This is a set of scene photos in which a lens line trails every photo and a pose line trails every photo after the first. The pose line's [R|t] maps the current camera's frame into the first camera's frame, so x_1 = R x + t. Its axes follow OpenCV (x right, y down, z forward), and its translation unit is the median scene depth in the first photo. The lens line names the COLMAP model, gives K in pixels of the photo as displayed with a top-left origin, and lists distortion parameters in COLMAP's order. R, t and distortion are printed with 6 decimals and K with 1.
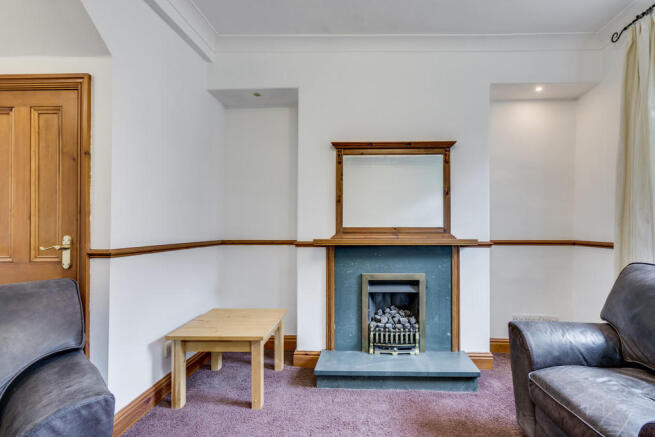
lens RADIAL K [[326.9, 0, 328.7], [0, 326.9, 222.7], [0, 0, 1]] dist [-0.001233, 0.000895]
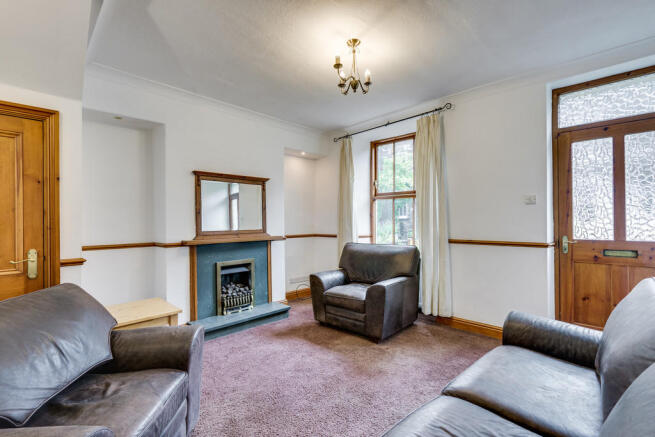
lens RADIAL K [[298.5, 0, 325.0], [0, 298.5, 219.8], [0, 0, 1]] dist [0.000853, 0.000341]
pose [[0.689893, -0.005975, 0.723886, -0.530808], [0.006052, 0.999979, 0.002486, -0.036537], [-0.723886, 0.002666, 0.689915, -0.274528]]
